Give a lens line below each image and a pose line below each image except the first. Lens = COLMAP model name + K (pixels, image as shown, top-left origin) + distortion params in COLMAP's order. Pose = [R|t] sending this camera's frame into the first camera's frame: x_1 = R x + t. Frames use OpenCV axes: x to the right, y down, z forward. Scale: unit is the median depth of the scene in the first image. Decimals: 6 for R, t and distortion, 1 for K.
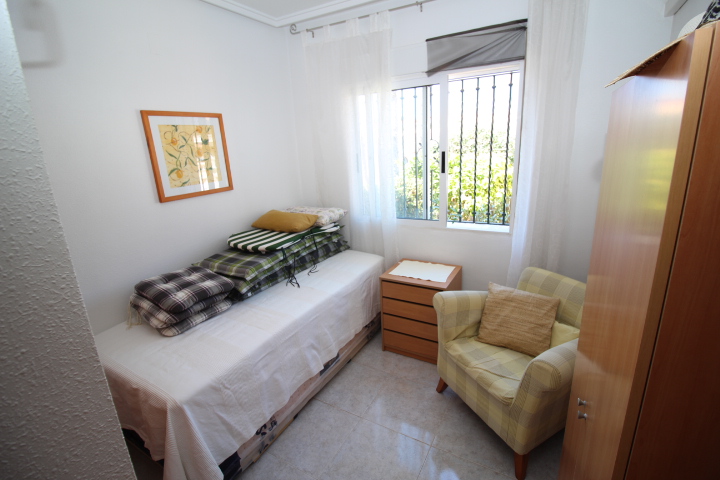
lens RADIAL K [[335.3, 0, 365.5], [0, 335.3, 238.3], [0, 0, 1]] dist [-0.010713, -0.002492]
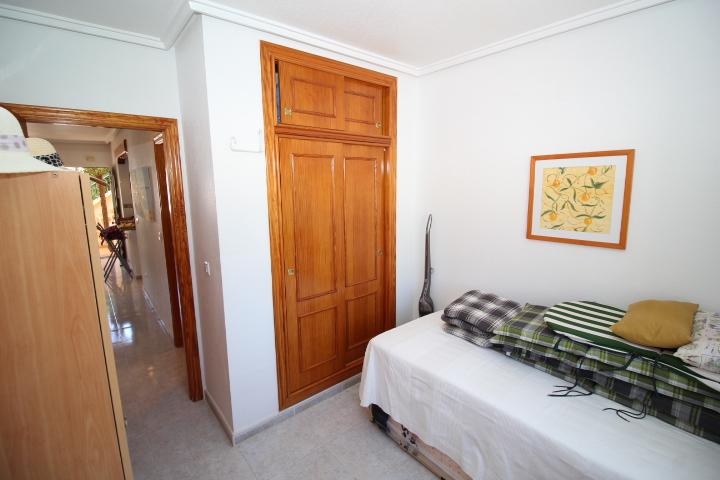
lens RADIAL K [[335.3, 0, 364.9], [0, 335.3, 237.8], [0, 0, 1]] dist [-0.010713, -0.002492]
pose [[-0.348463, 0.199097, -0.915933, 0.546076], [-0.235792, 0.927137, 0.291239, -0.290562], [0.907180, 0.317456, -0.276128, 0.794049]]
